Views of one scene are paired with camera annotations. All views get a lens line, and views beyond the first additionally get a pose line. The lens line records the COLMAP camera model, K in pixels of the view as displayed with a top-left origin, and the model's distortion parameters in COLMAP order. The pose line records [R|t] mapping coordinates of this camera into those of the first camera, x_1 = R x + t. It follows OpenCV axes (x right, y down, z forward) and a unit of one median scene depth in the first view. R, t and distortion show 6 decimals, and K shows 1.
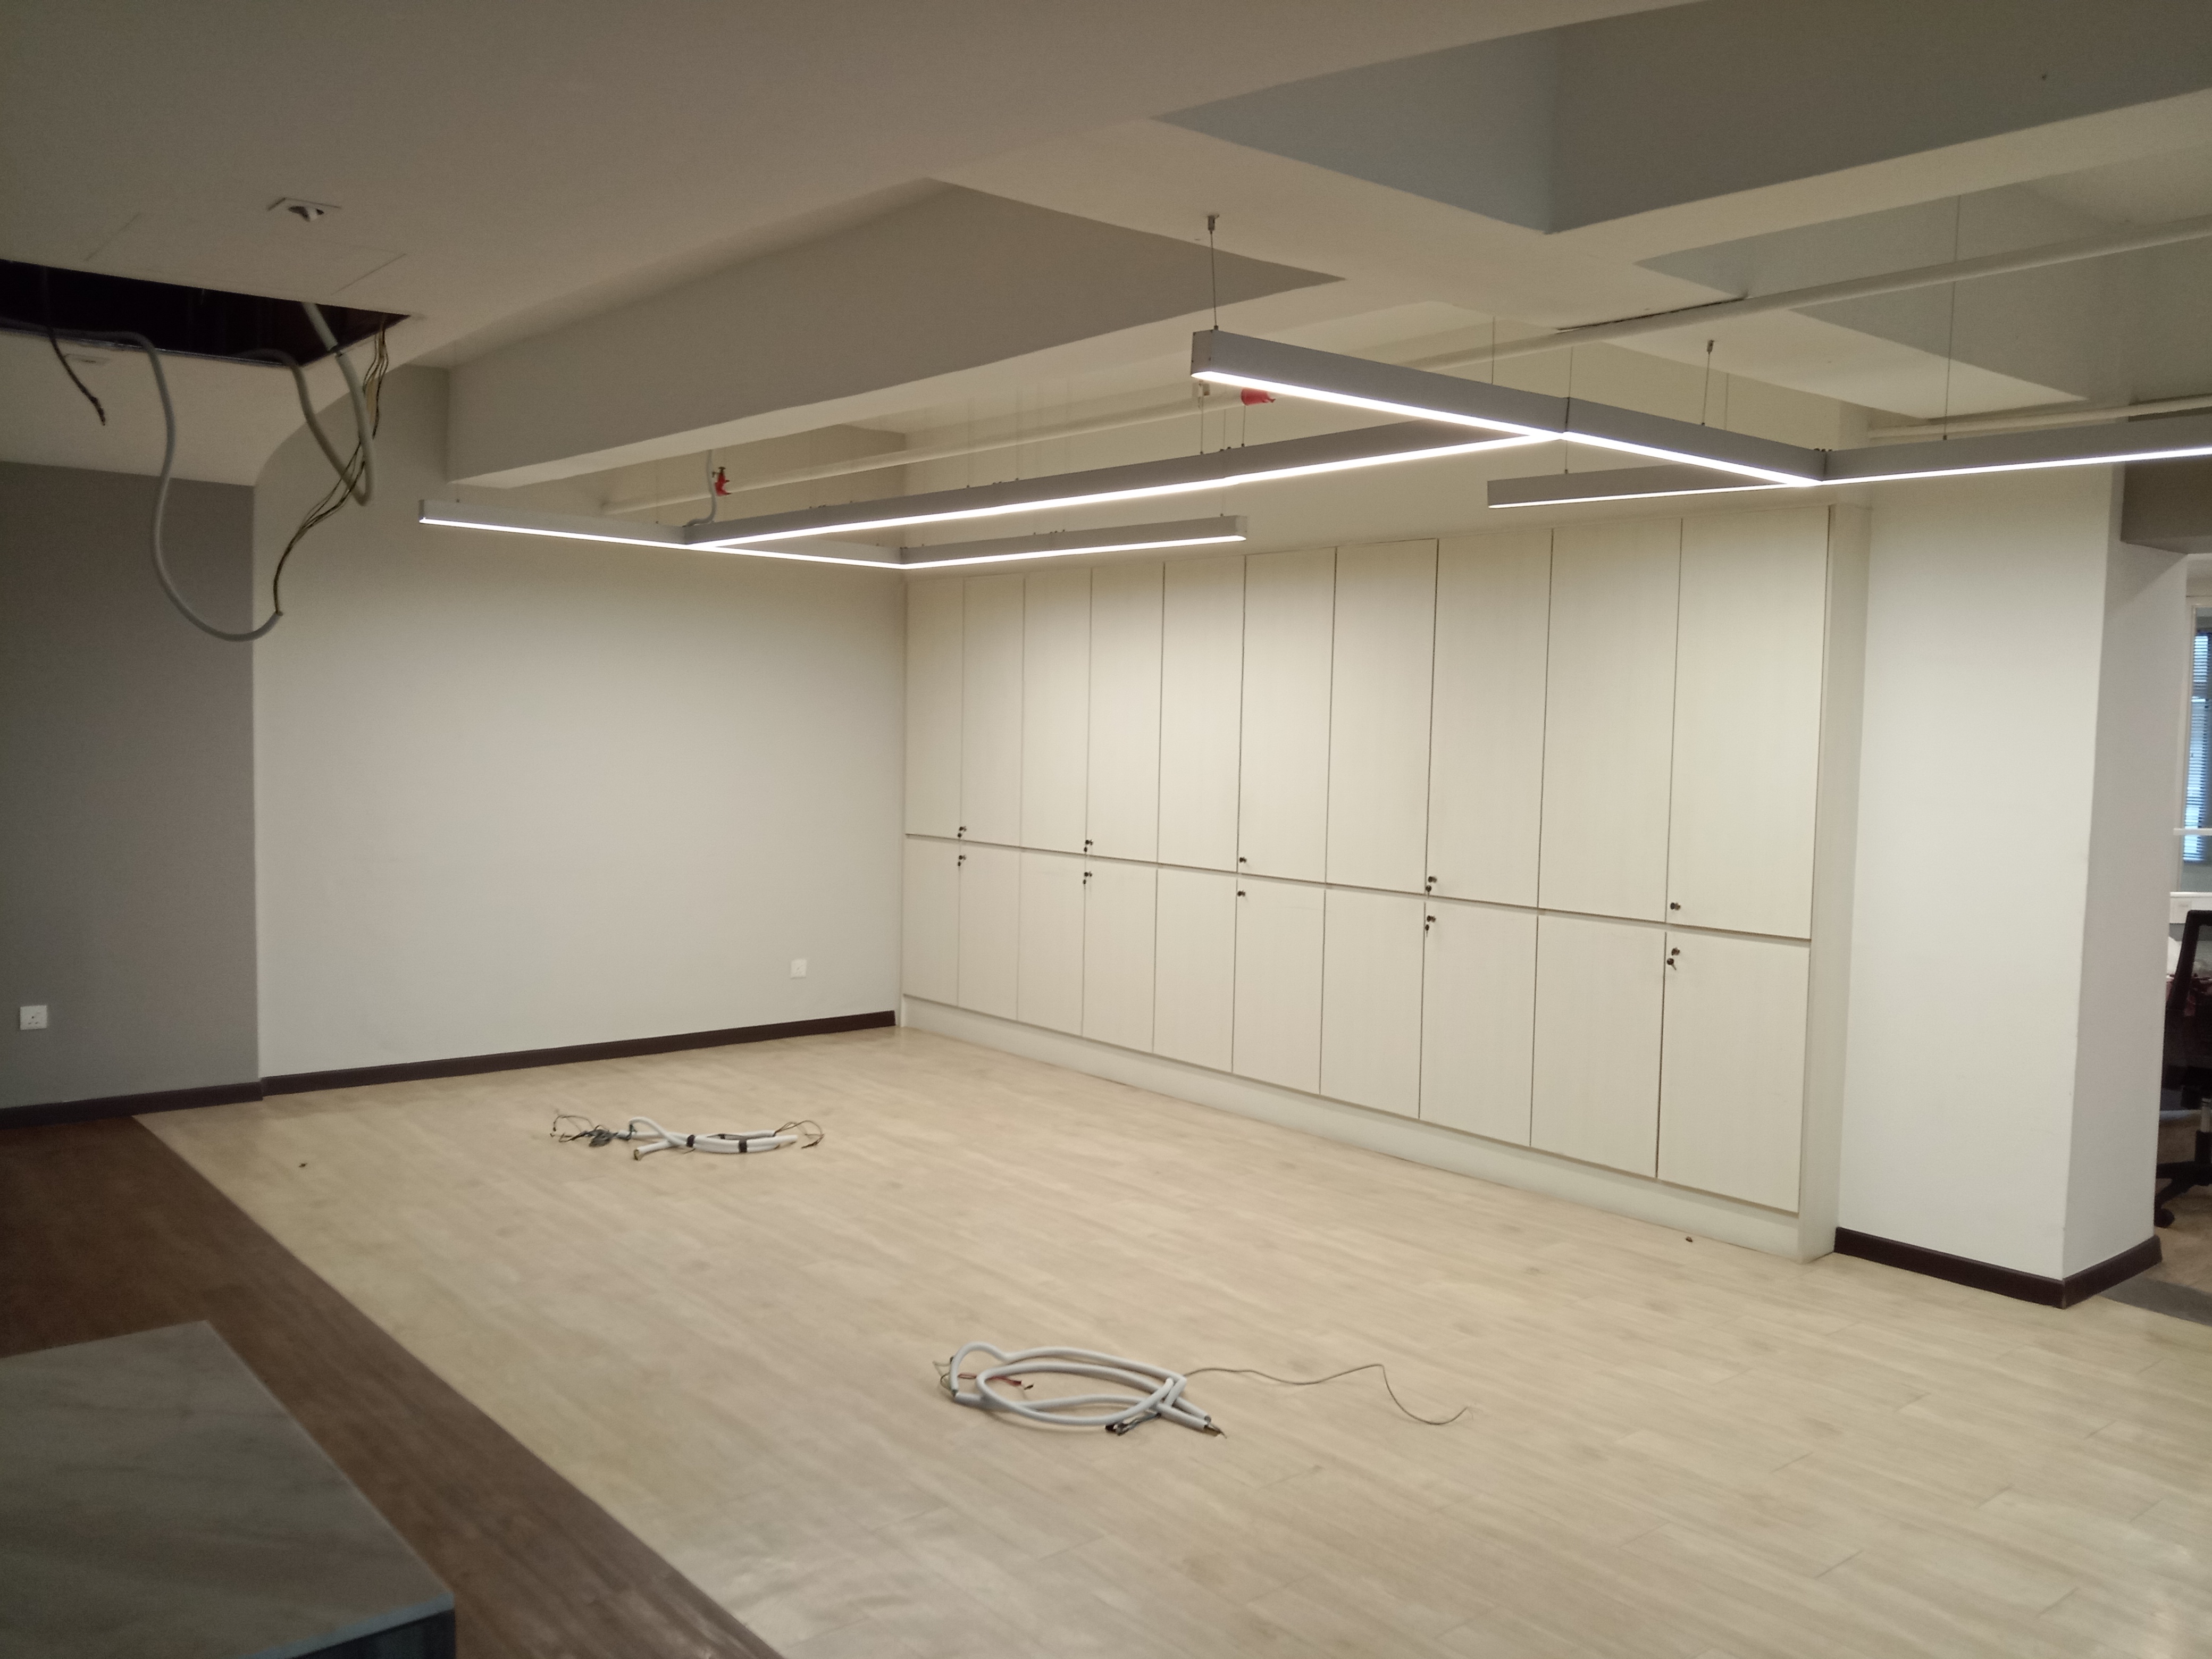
lens RADIAL K [[1787.9, 0, 1129.0], [0, 1787.9, 828.9], [0, 0, 1]] dist [0.101665, -0.224791]
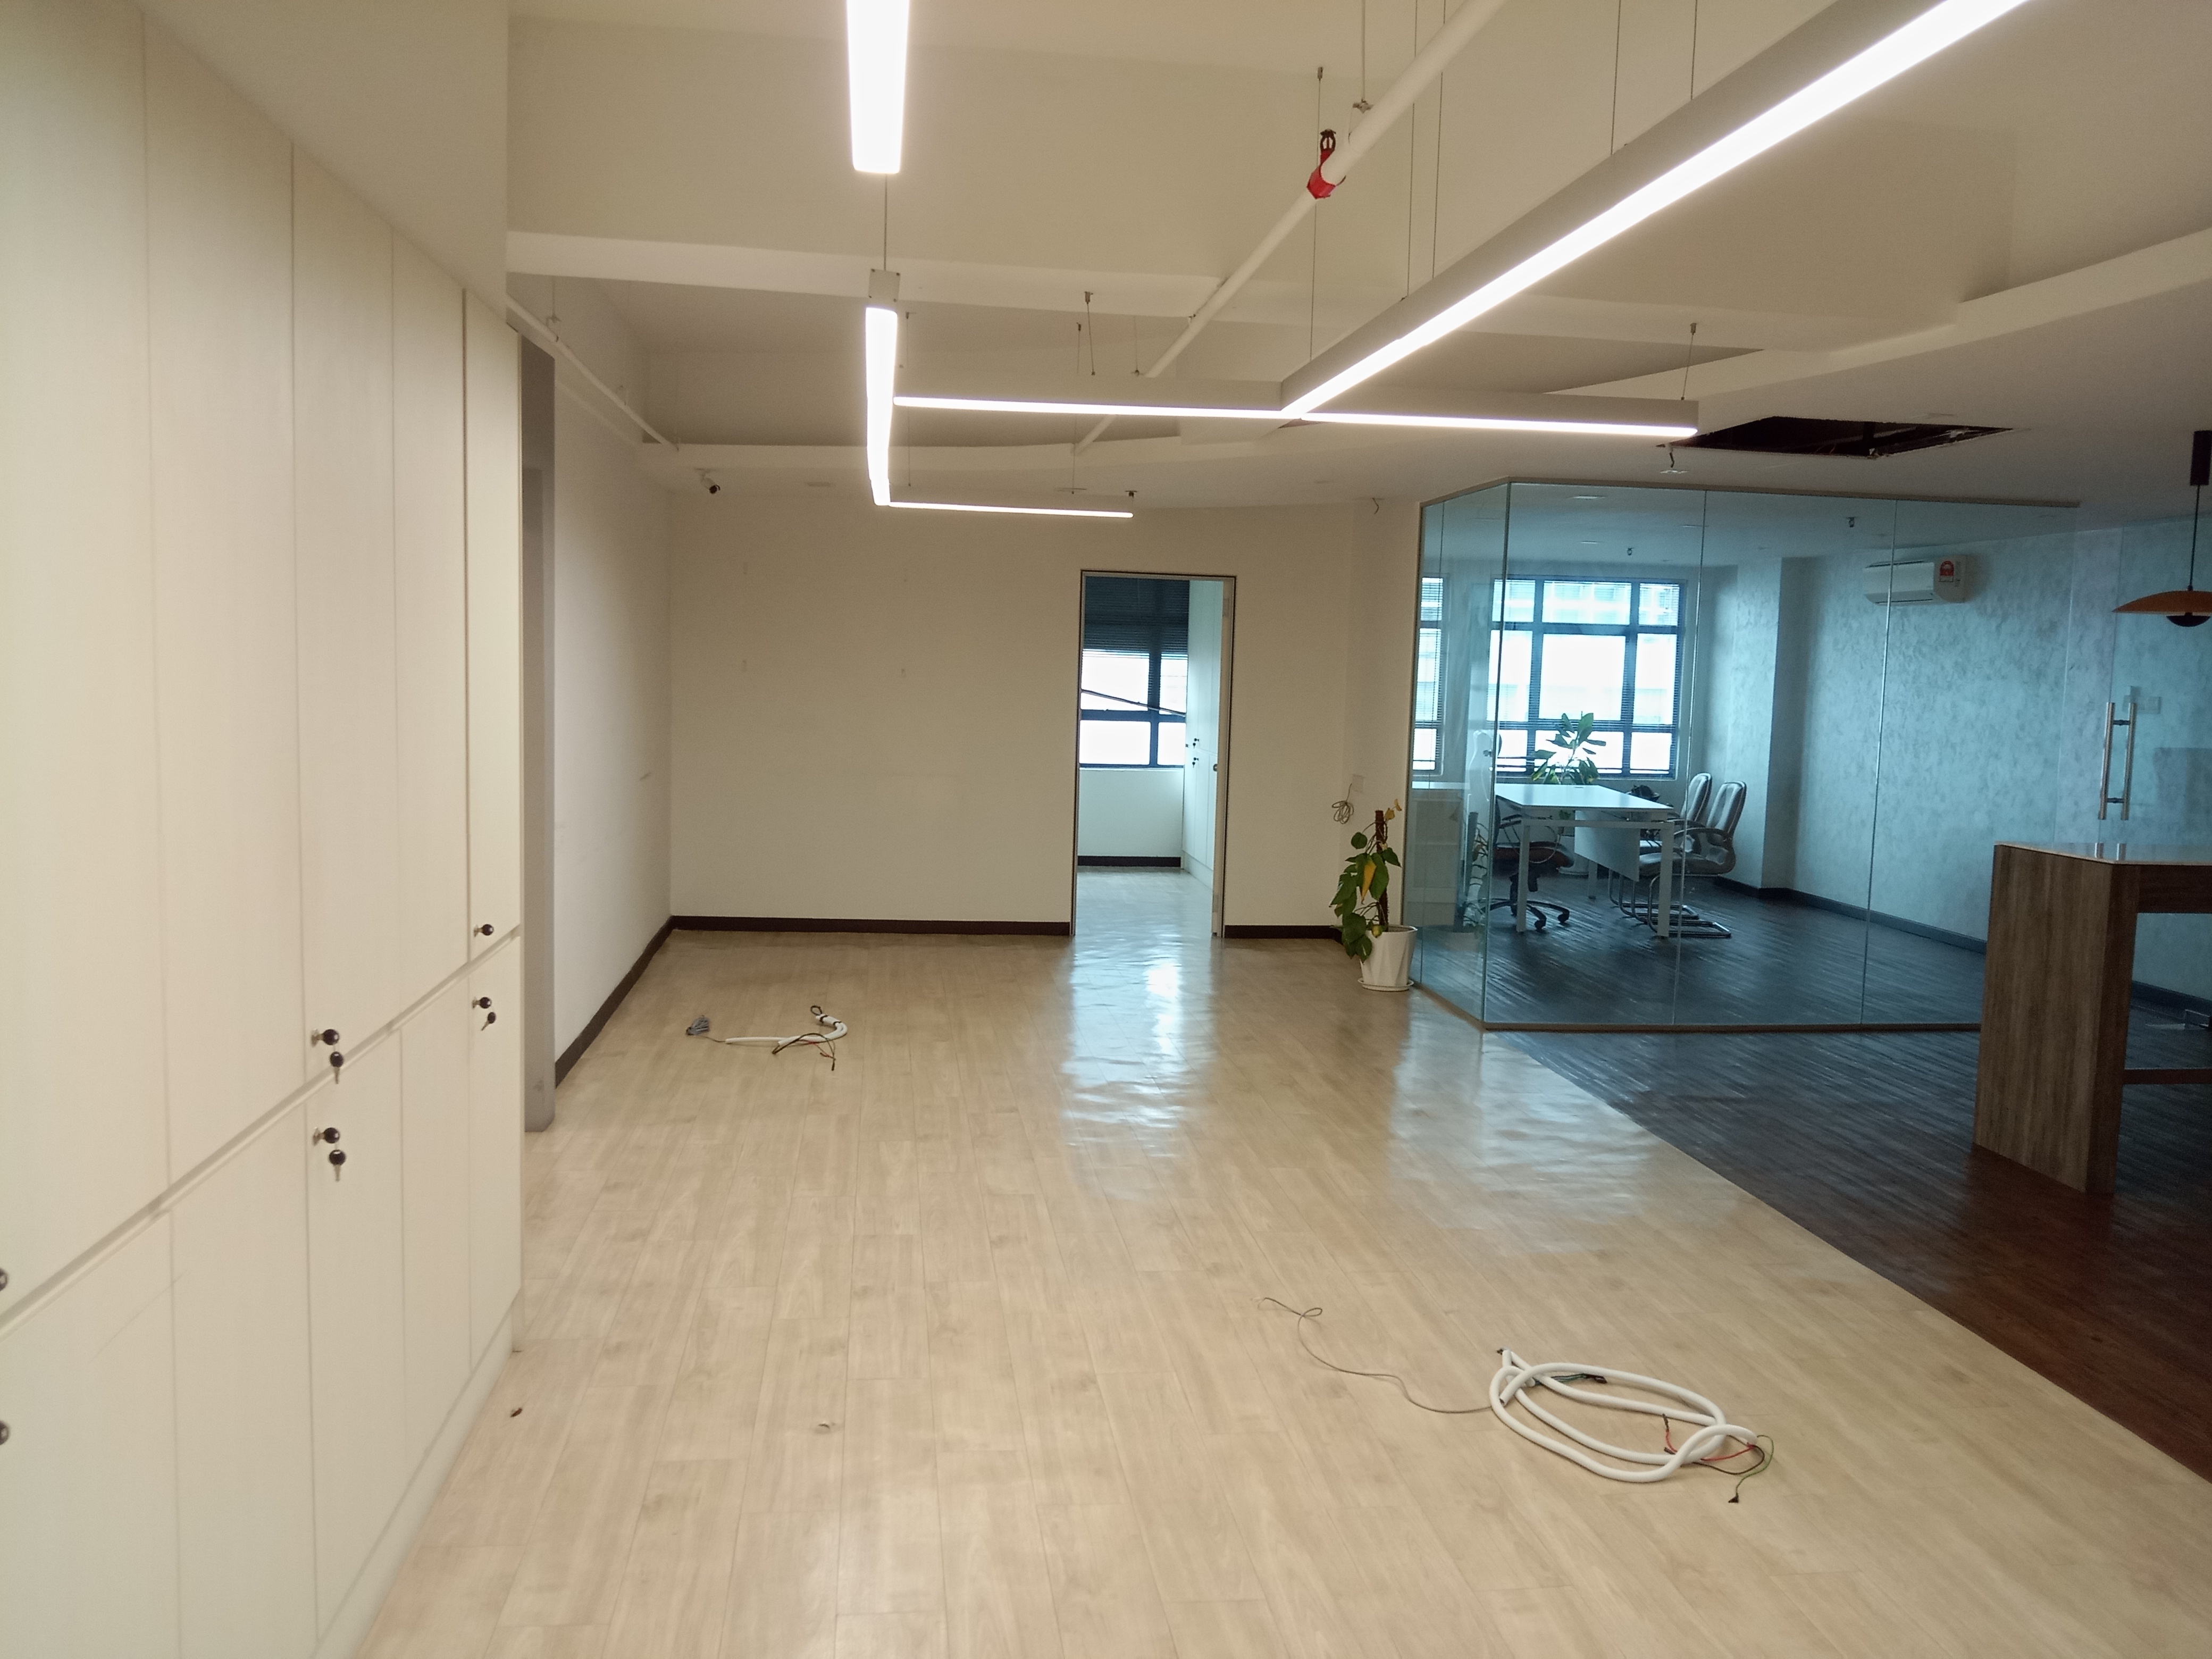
lens RADIAL K [[1787.9, 0, 1129.0], [0, 1787.9, 828.9], [0, 0, 1]] dist [0.101665, -0.224791]
pose [[-0.843558, -0.097588, 0.528097, -0.245232], [-0.013967, 0.987005, 0.160080, -0.109576], [-0.536856, 0.127661, -0.833959, 1.641607]]
